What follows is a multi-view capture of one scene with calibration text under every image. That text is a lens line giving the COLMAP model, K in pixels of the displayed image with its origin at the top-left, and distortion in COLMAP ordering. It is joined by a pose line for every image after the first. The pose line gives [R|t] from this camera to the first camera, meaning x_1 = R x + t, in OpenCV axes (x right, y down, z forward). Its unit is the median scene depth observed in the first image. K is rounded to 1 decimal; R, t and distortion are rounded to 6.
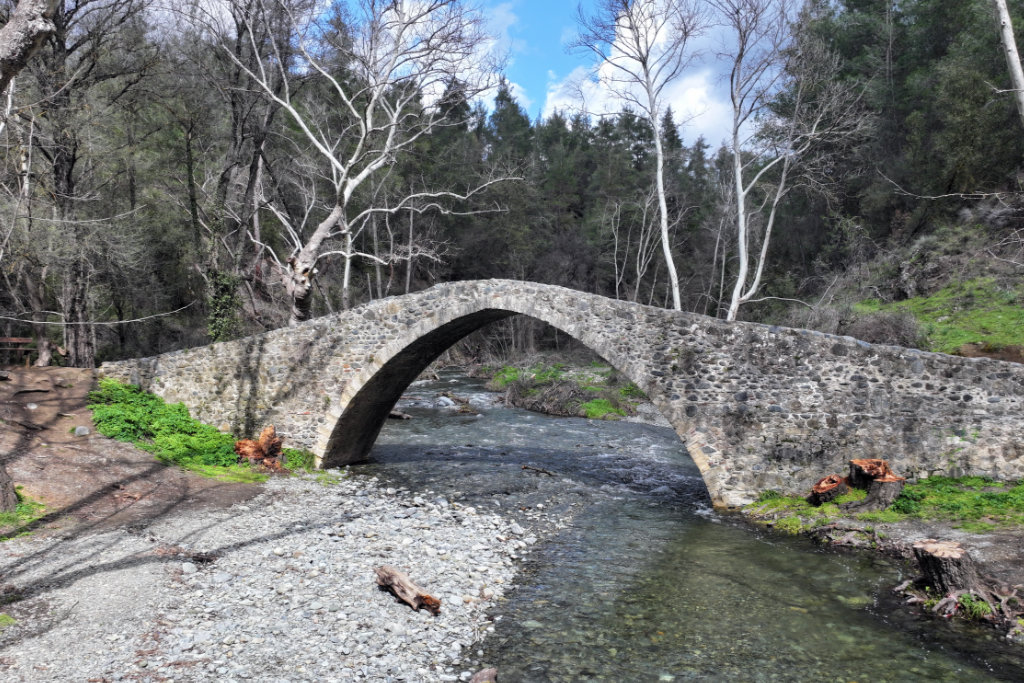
lens RADIAL K [[829.5, 0, 522.7], [0, 829.5, 333.4], [0, 0, 1]] dist [0.002277, -0.012680]
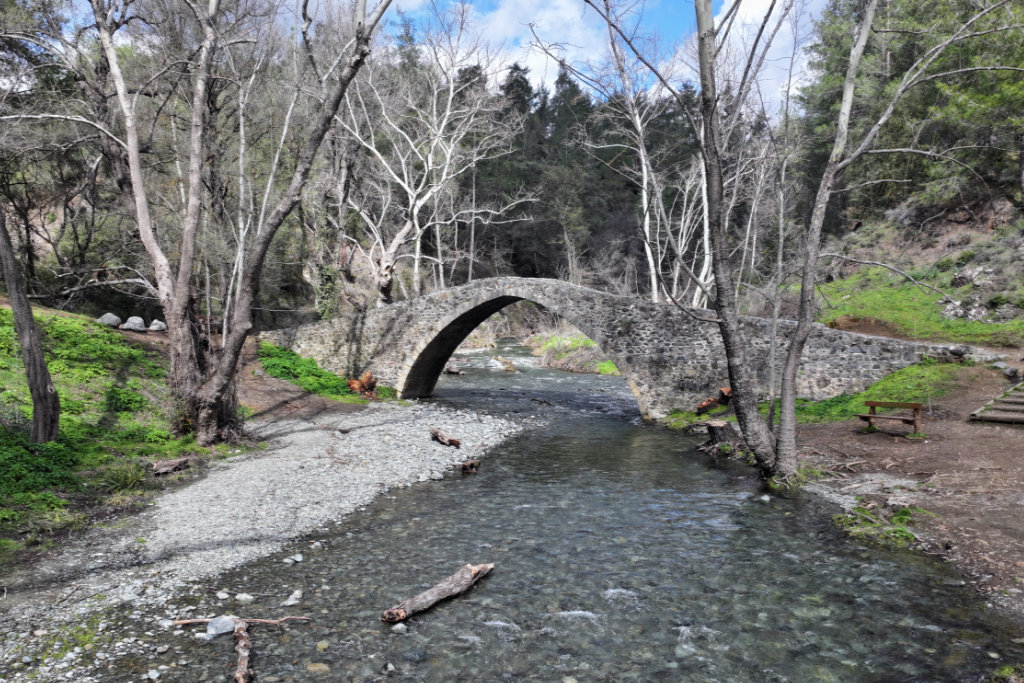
lens RADIAL K [[829.5, 0, 505.0], [0, 829.5, 340.5], [0, 0, 1]] dist [0.002277, -0.012680]
pose [[0.994332, -0.004320, -0.106229, 0.127970], [0.008739, 0.999114, 0.041169, -0.010248], [0.105957, -0.041864, 0.993489, -0.570993]]
